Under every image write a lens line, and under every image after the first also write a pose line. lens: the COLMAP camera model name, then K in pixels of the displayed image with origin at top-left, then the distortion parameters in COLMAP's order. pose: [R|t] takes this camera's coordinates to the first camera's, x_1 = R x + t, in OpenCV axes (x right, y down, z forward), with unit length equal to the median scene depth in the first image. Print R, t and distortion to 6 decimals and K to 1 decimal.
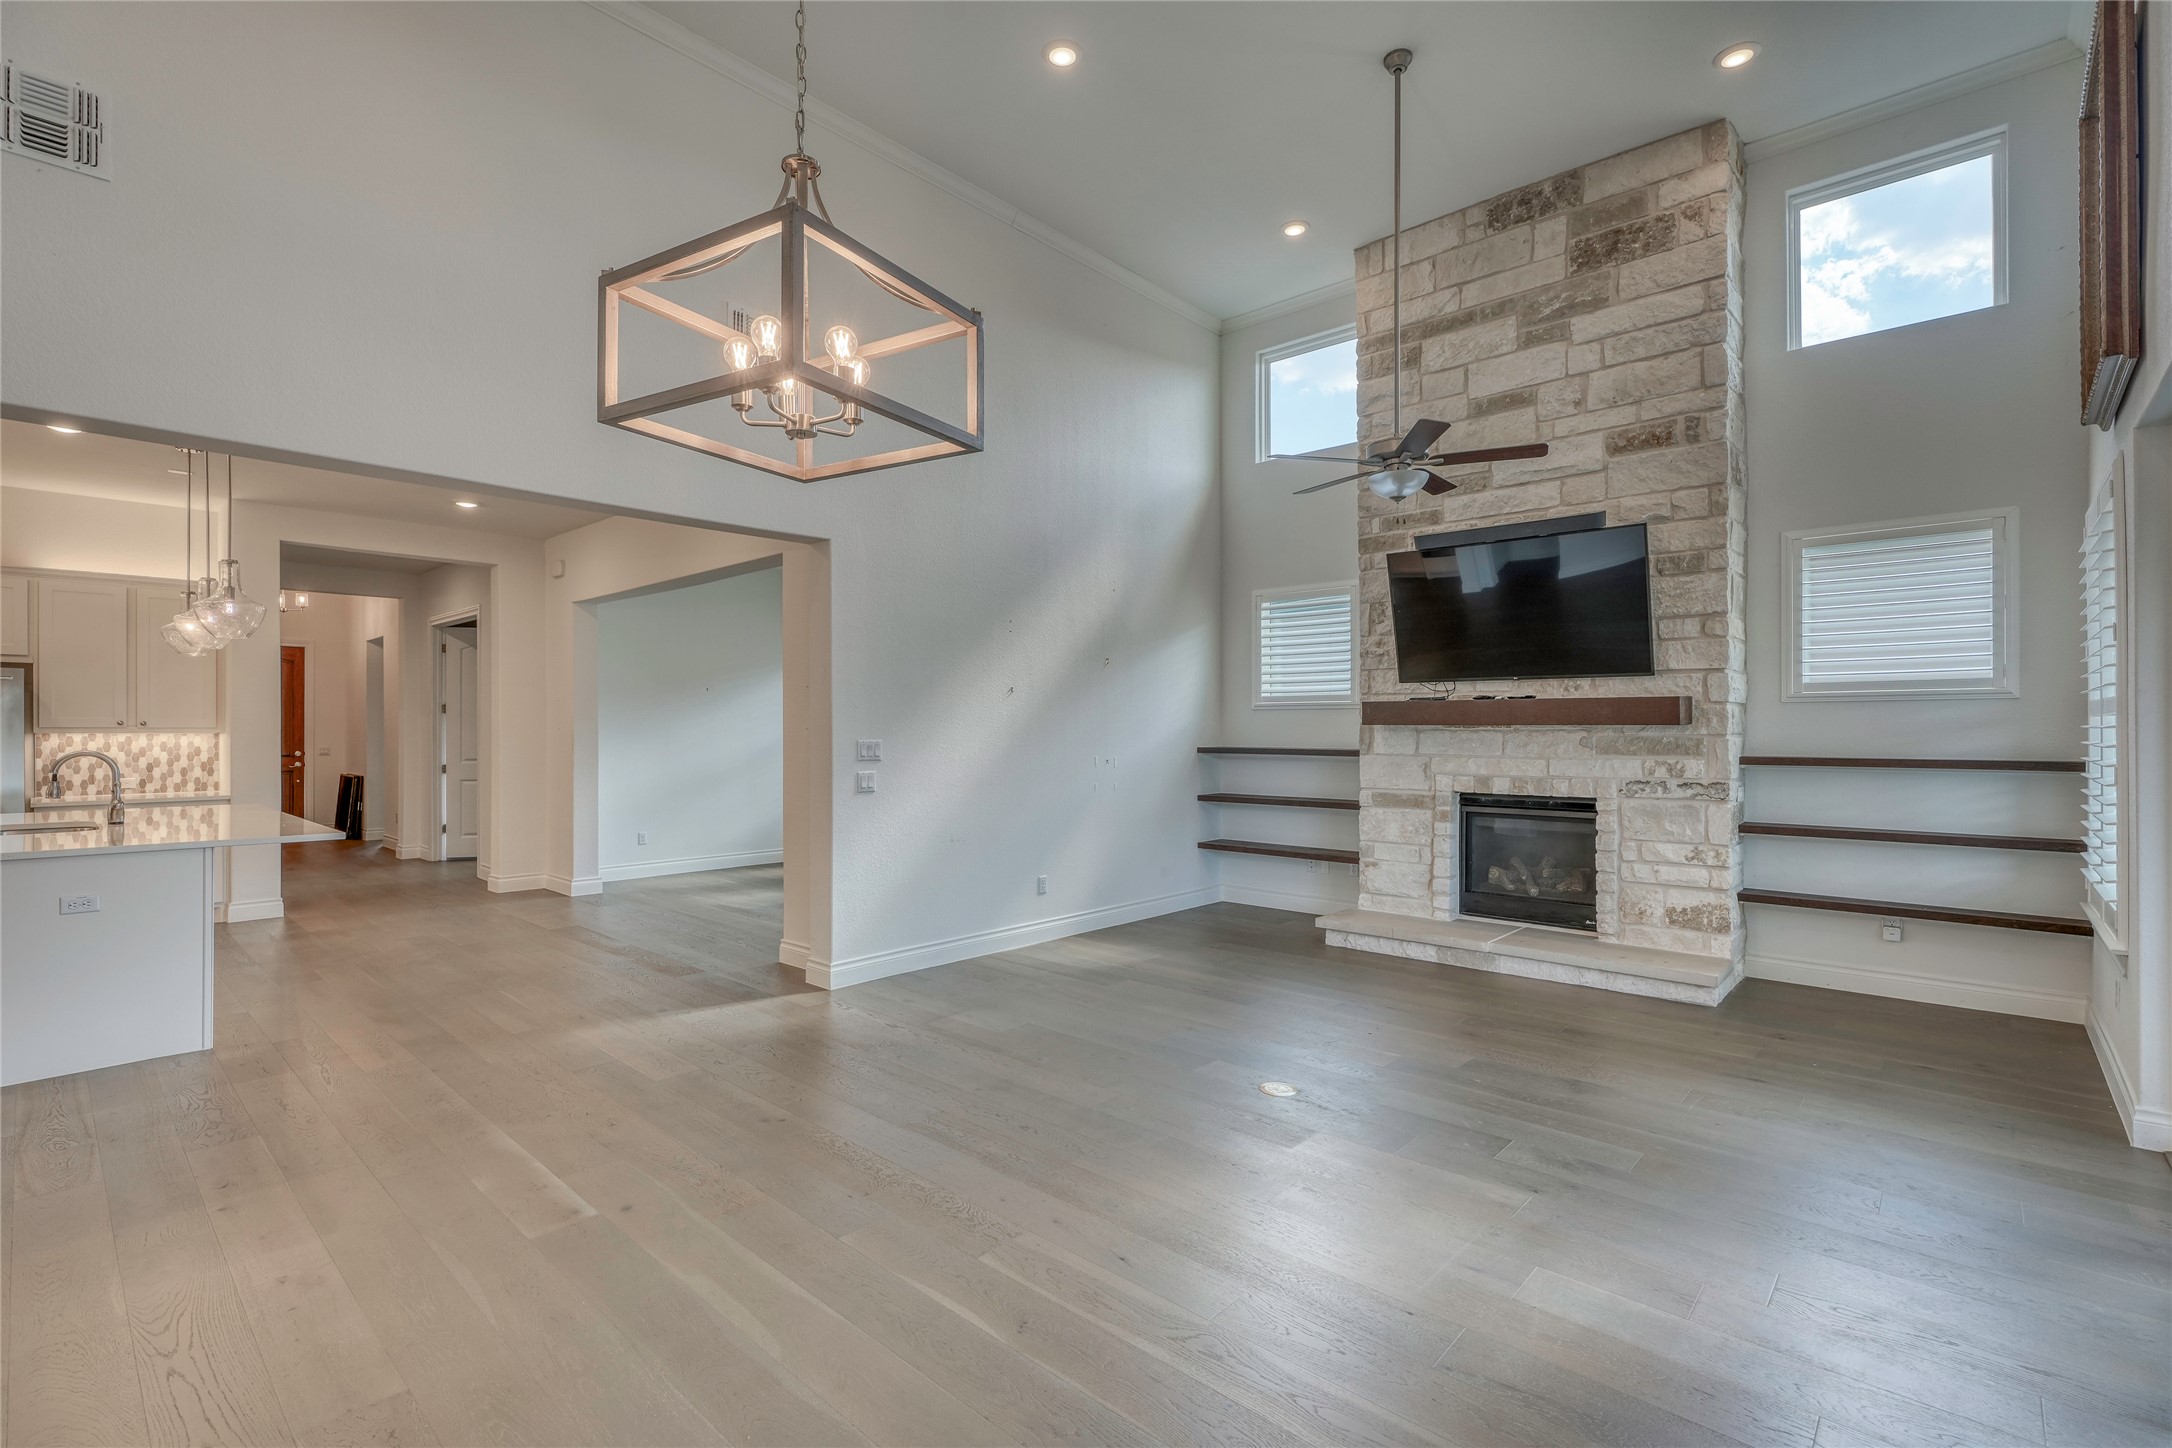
lens RADIAL K [[975.2, 0, 1082.0], [0, 975.2, 728.3], [0, 0, 1]] dist [0.003564, 0.000744]
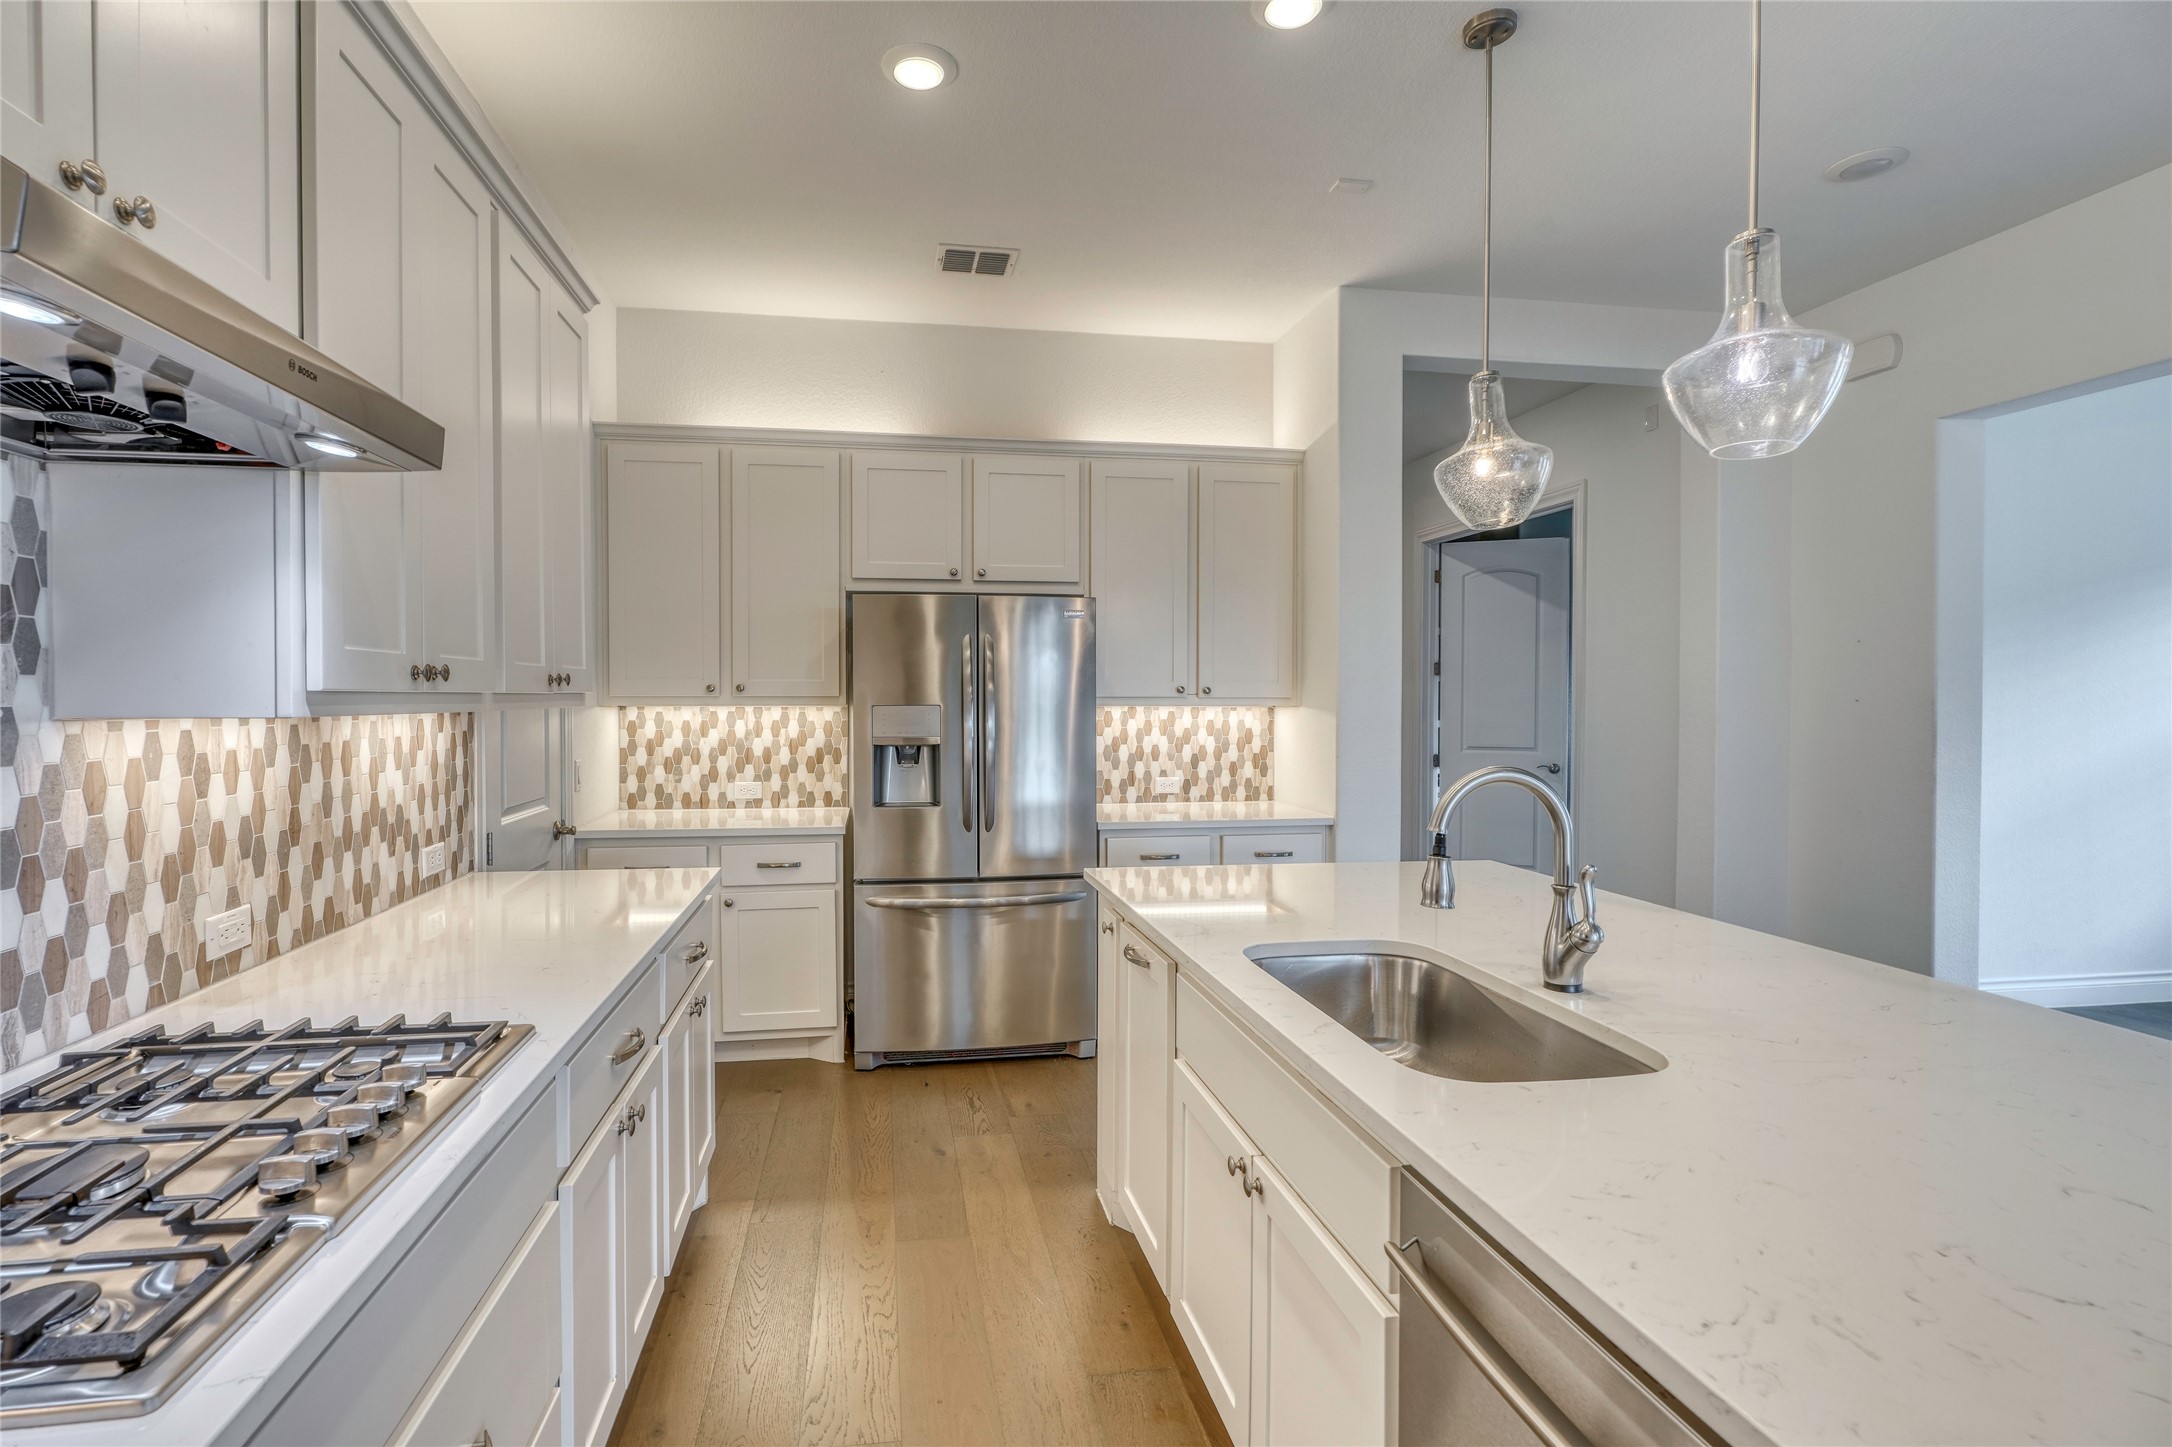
lens RADIAL K [[975.2, 0, 1071.0], [0, 975.2, 718.4], [0, 0, 1]] dist [0.003564, 0.000744]
pose [[0.815733, 0.012211, -0.578299, -0.665191], [-0.001031, 0.999806, 0.019658, 0.000539], [0.578427, -0.015440, 0.815588, 0.451177]]
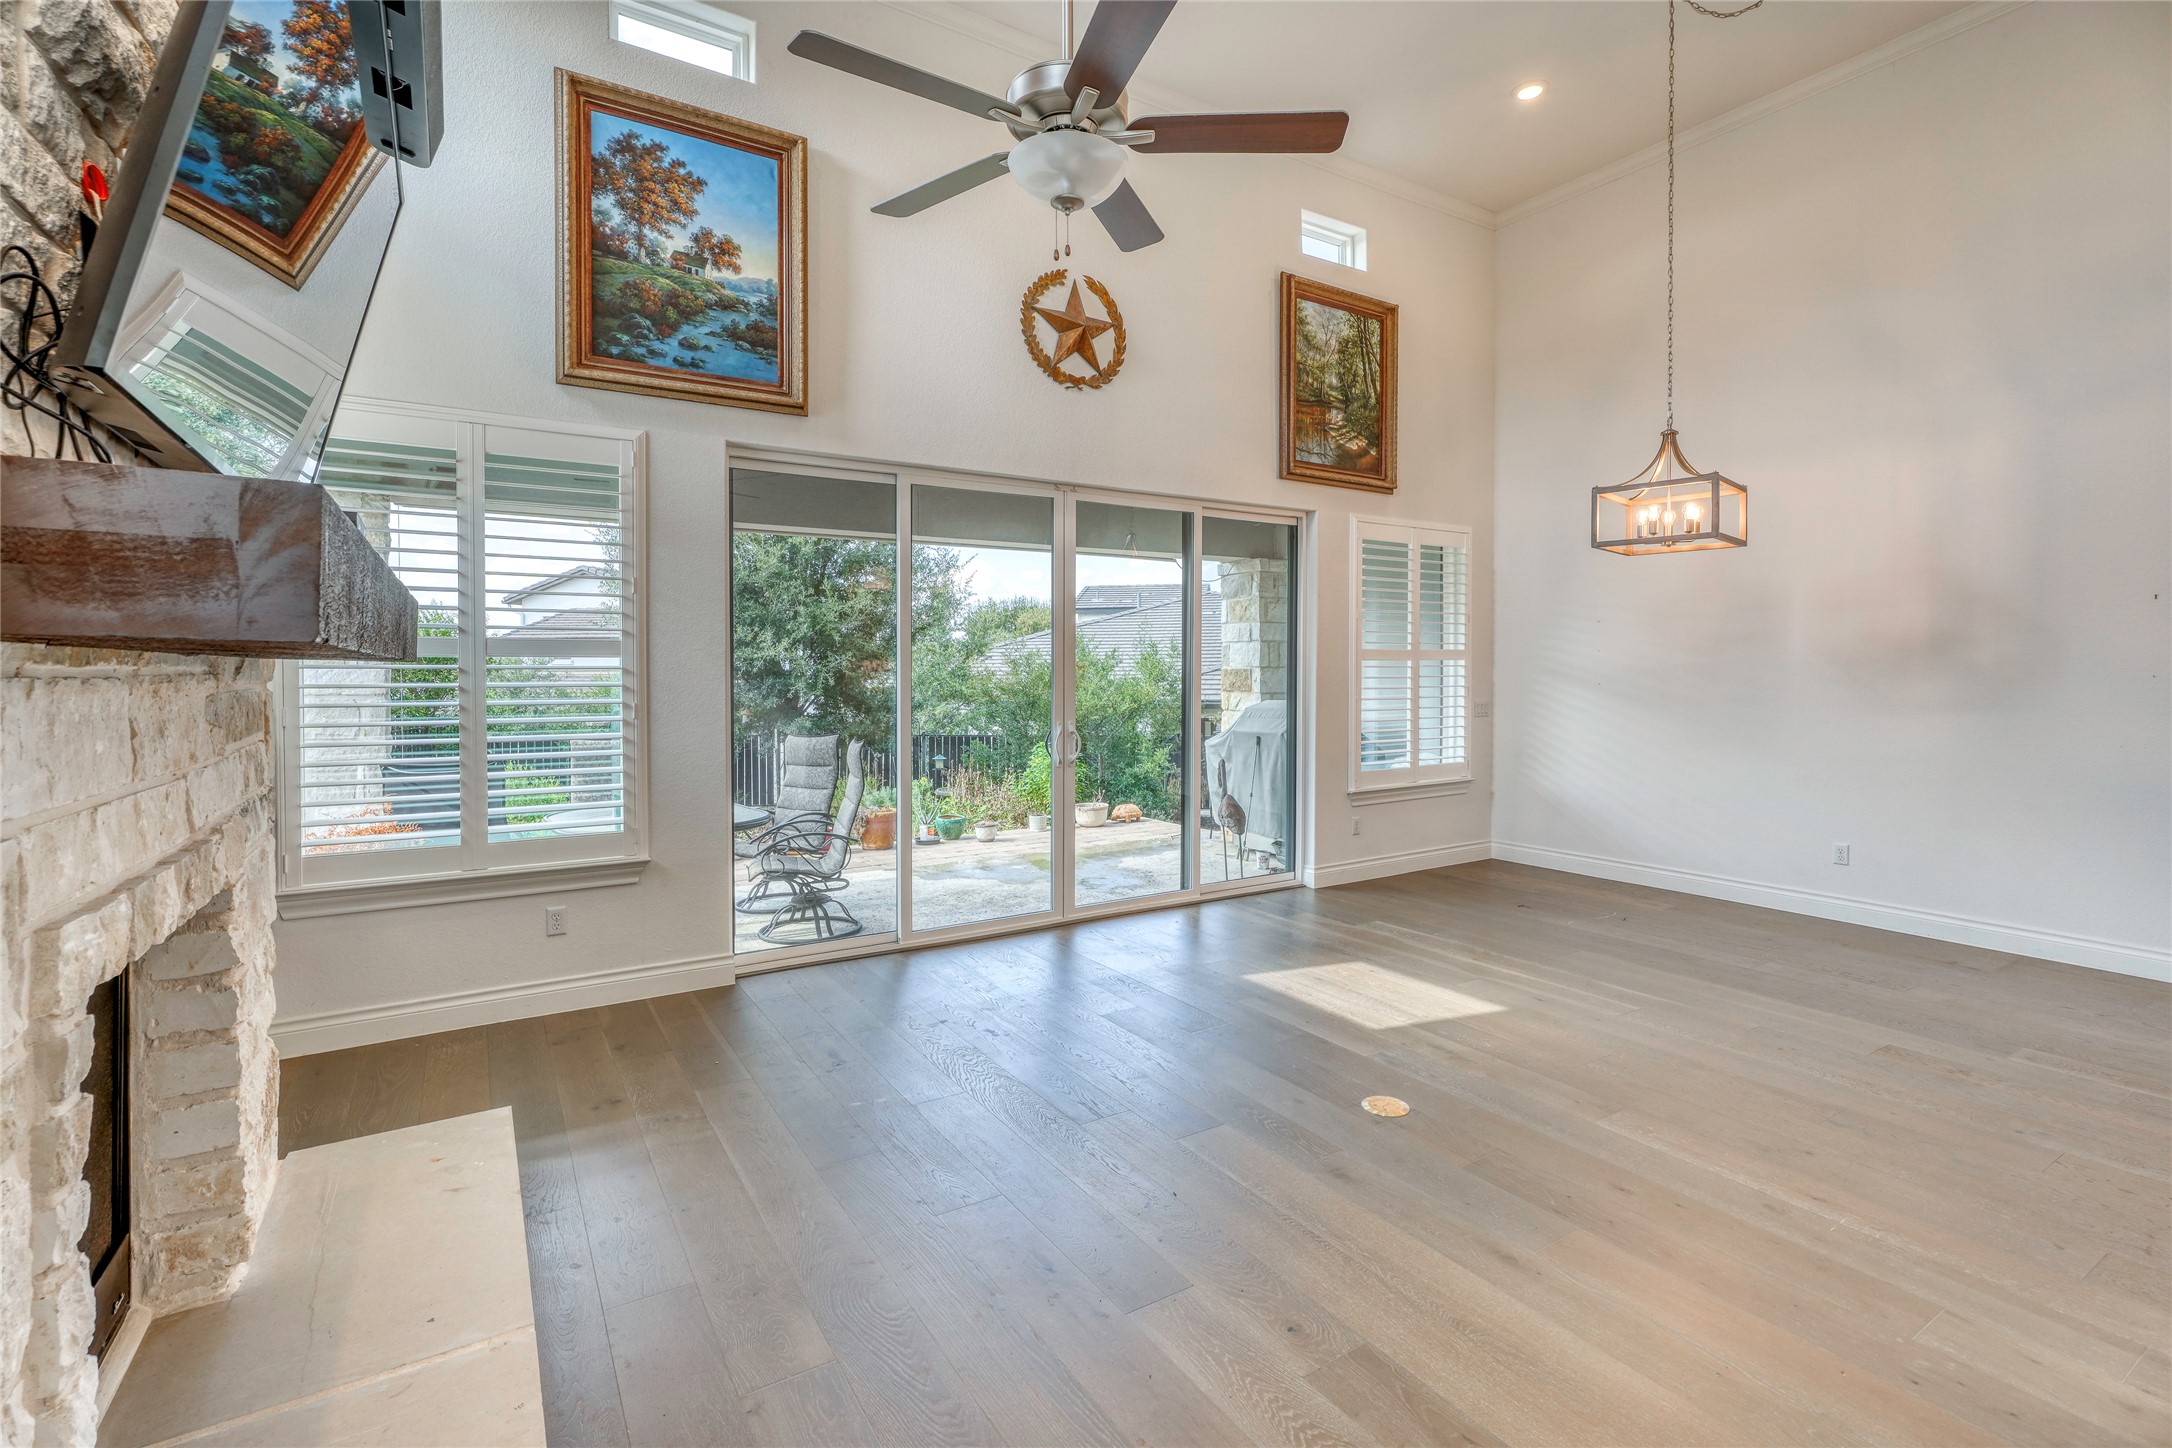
lens RADIAL K [[975.2, 0, 1085.0], [0, 975.2, 674.8], [0, 0, 1]] dist [0.003564, 0.000744]
pose [[-0.965293, 0.002911, 0.261152, 0.125093], [0.003266, 0.999994, 0.000923, 0.000762], [-0.261147, 0.001743, -0.965297, 1.048681]]
